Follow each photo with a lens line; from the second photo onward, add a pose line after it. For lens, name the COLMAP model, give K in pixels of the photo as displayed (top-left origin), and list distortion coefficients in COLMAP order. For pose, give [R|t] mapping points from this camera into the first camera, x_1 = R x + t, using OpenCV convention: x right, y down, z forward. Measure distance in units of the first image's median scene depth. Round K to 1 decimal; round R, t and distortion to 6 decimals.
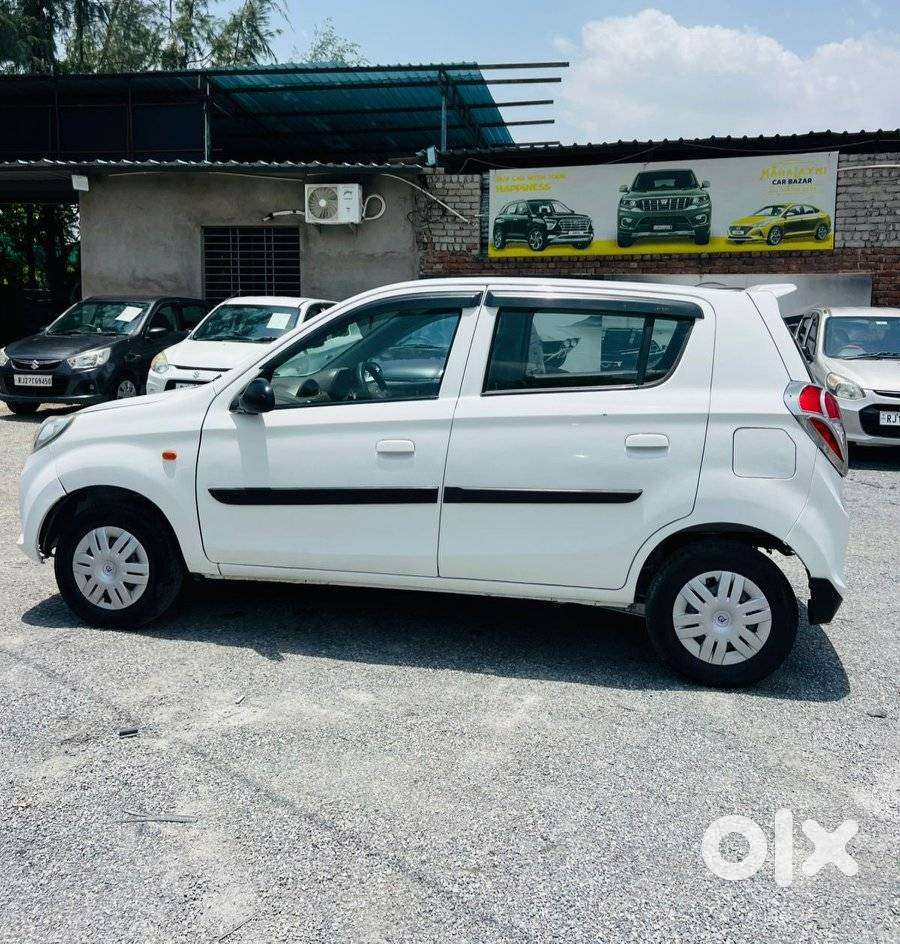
lens RADIAL K [[893.5, 0, 448.1], [0, 893.5, 444.6], [0, 0, 1]] dist [0.069709, -0.127026]
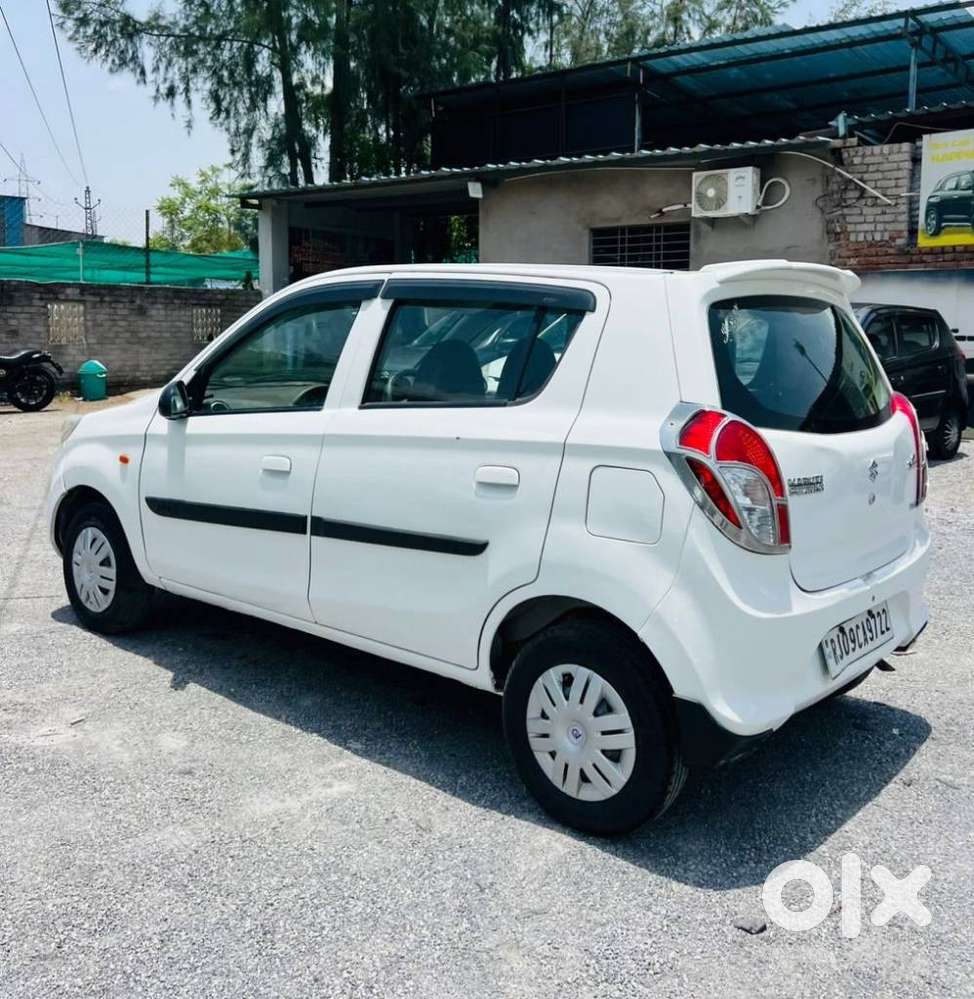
lens RADIAL K [[1004.5, 0, 535.0], [0, 1004.5, 466.0], [0, 0, 1]] dist [0.039614, -0.055163]
pose [[0.876990, 0.062978, -0.476363, 0.211178], [-0.066949, 0.997719, 0.008649, -0.007048], [0.475821, 0.024307, 0.879206, 0.092439]]
